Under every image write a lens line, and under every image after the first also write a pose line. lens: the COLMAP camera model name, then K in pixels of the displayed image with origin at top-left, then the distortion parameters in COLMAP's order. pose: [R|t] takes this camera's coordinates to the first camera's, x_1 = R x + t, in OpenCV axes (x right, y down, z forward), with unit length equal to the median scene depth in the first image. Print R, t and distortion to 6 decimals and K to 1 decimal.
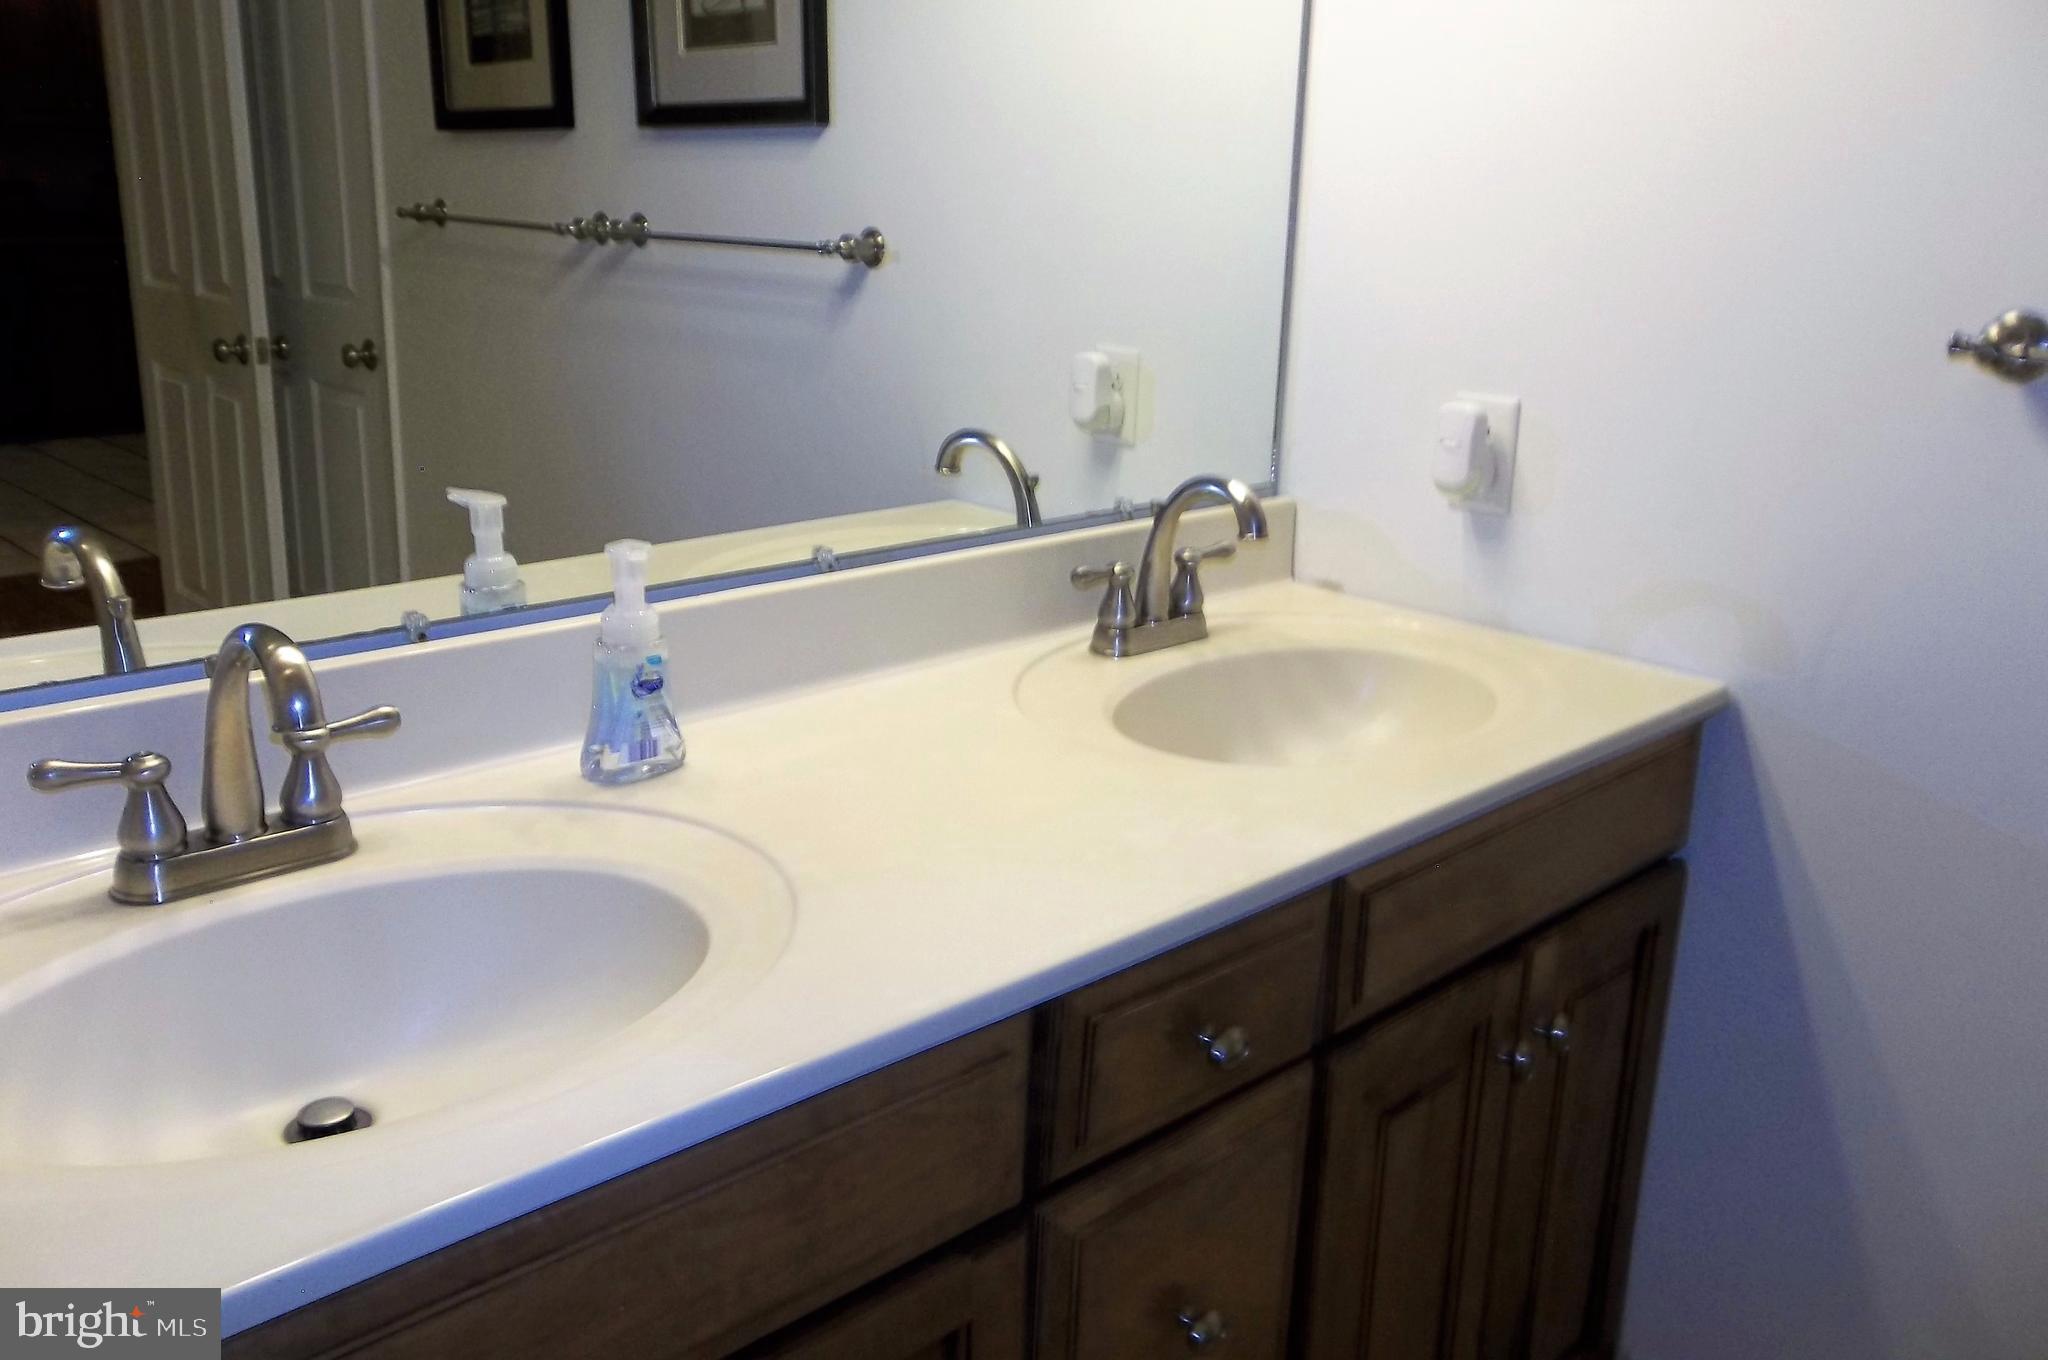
lens RADIAL K [[1689.1, 0, 1030.0], [0, 1689.1, 669.8], [0, 0, 1]] dist [0.013855, -0.004866]
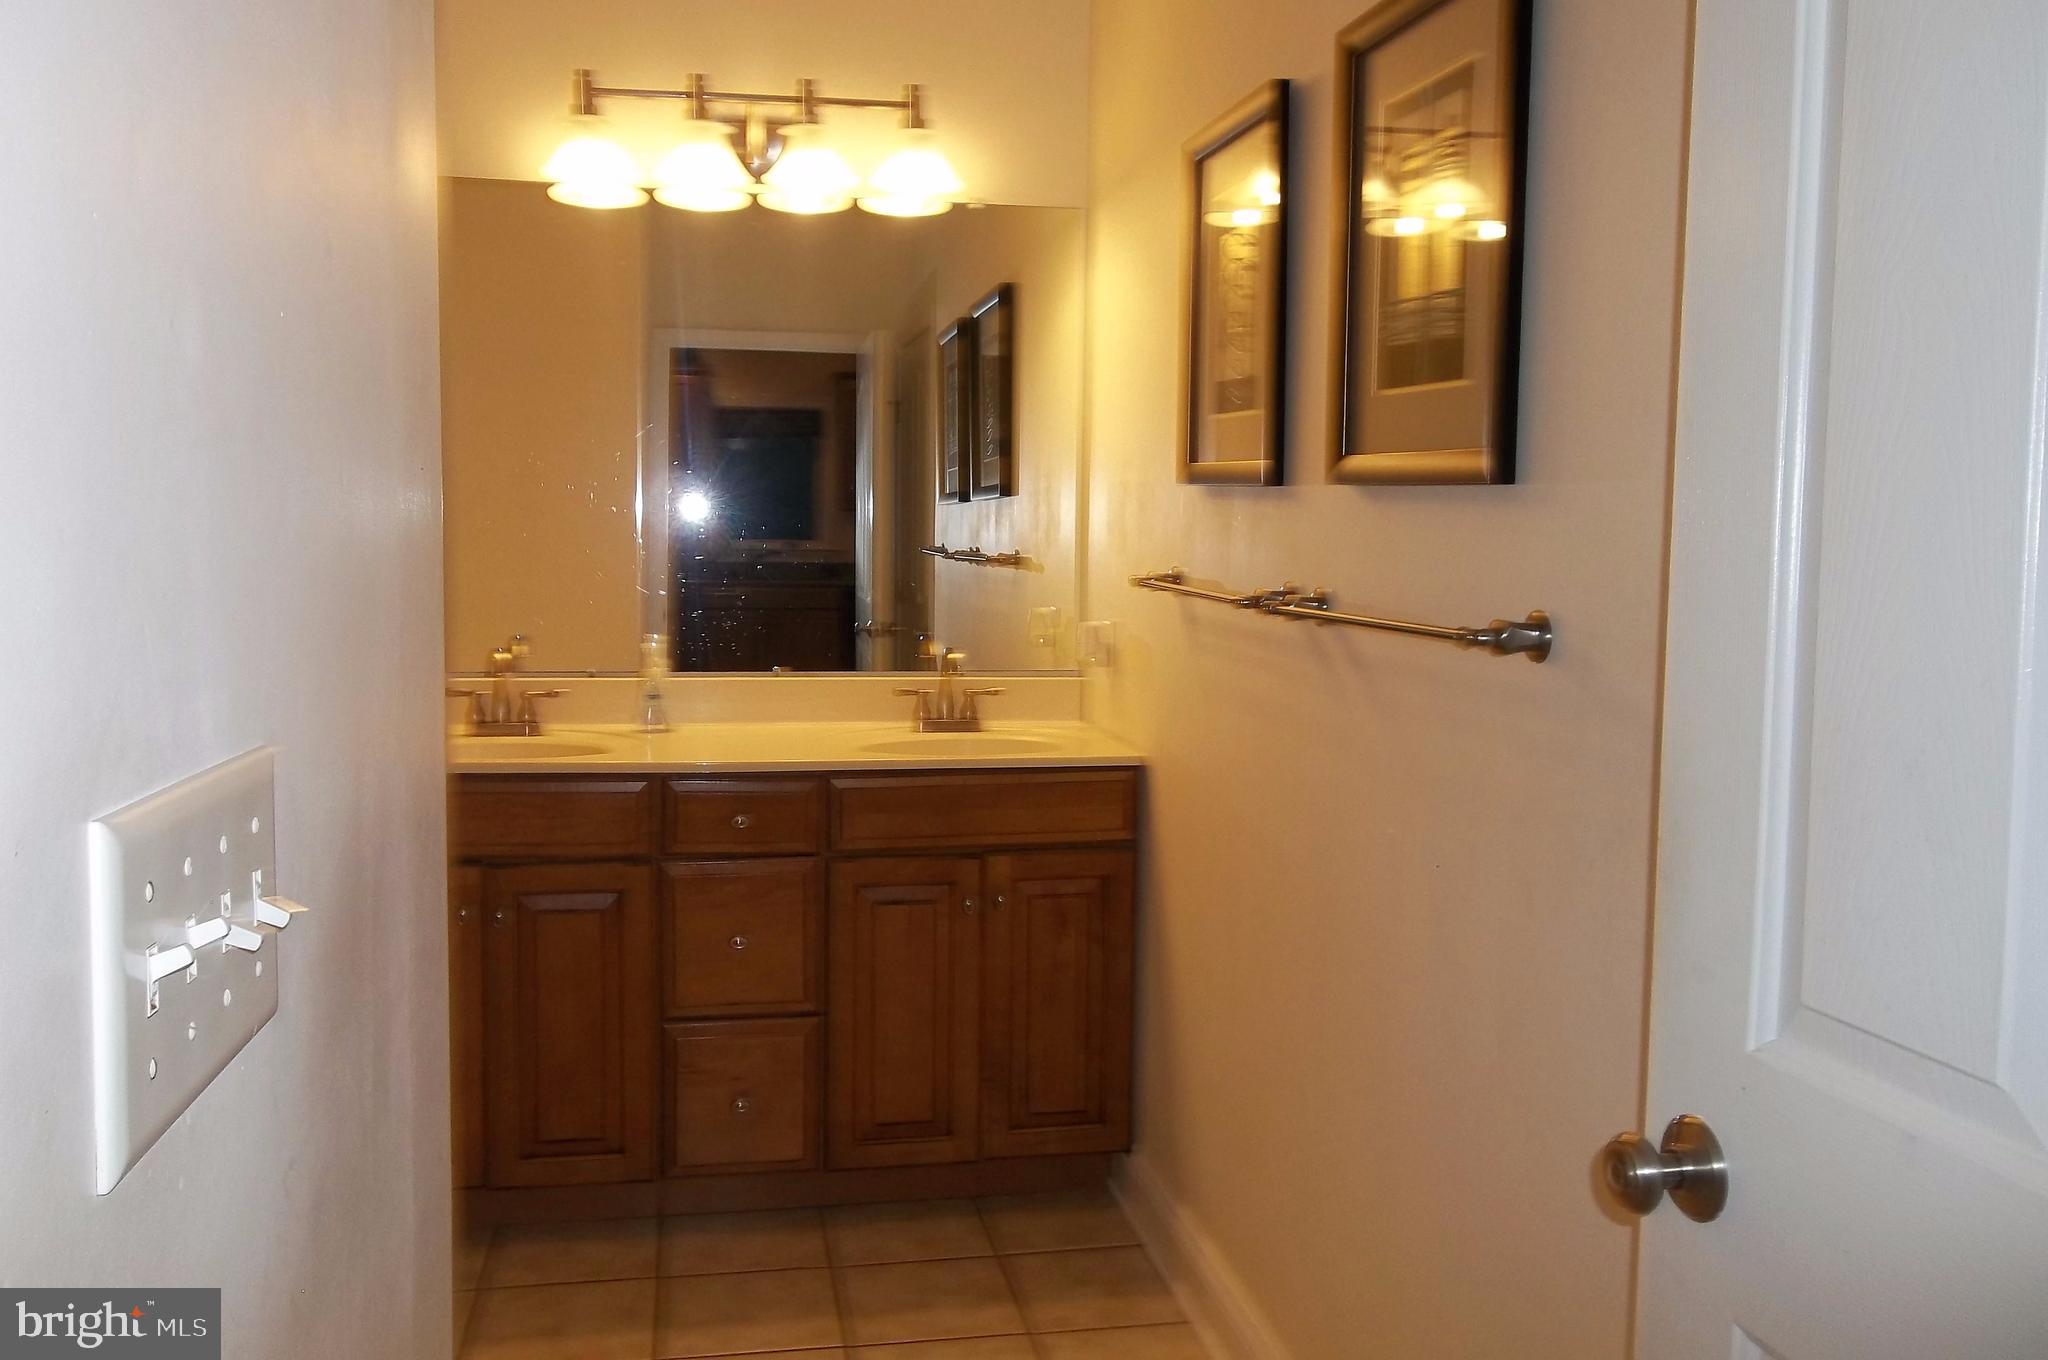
lens RADIAL K [[1689.0, 0, 1024.0], [0, 1689.0, 680.0], [0, 0, 1]] dist [0.006699, -0.000129]
pose [[0.823359, 0.024699, -0.566983, 1.988046], [-0.138173, 0.977715, -0.158059, 0.362466], [0.550443, 0.208481, 0.808423, -0.963437]]
